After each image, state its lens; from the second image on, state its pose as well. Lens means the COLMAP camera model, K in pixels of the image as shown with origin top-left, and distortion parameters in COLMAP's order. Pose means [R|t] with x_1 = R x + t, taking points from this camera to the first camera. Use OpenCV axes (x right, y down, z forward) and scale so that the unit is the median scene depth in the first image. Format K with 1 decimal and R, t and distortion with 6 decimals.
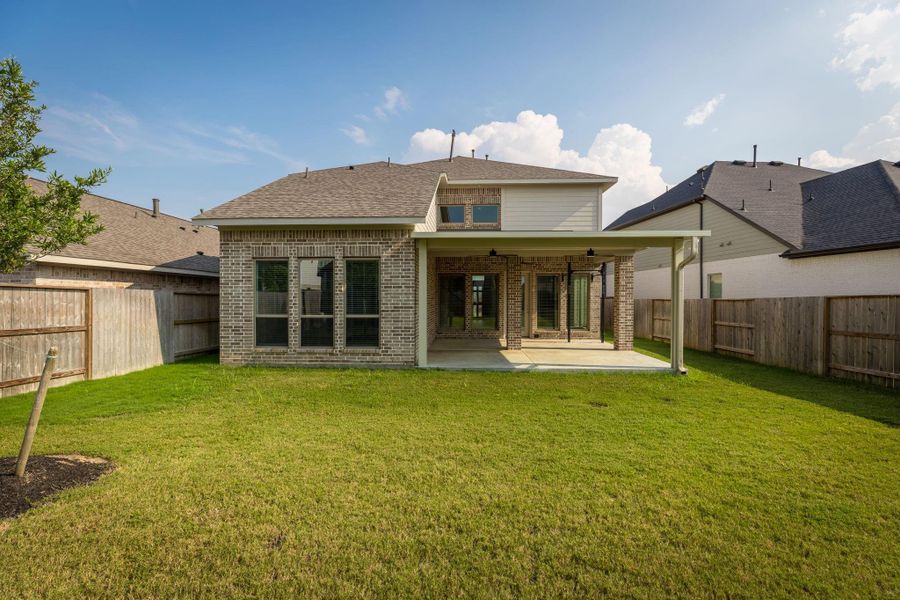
lens RADIAL K [[406.4, 0, 445.6], [0, 406.4, 299.6], [0, 0, 1]] dist [0.001964, 0.000547]
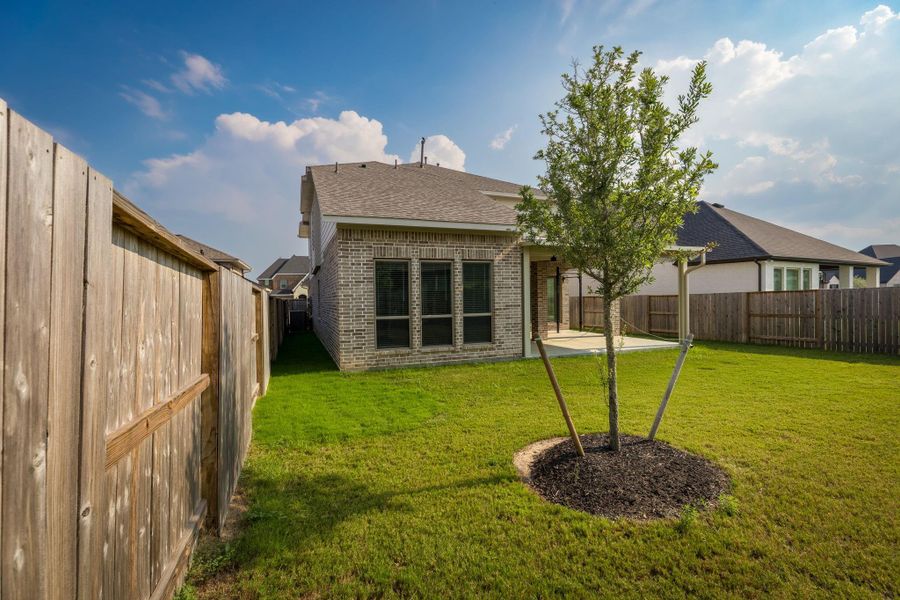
lens RADIAL K [[406.4, 0, 445.6], [0, 406.4, 299.6], [0, 0, 1]] dist [0.001964, 0.000547]
pose [[0.911596, -0.017284, 0.410723, -0.720479], [0.018535, 0.999828, 0.000938, -0.001922], [-0.410669, 0.006758, 0.911760, 0.049796]]
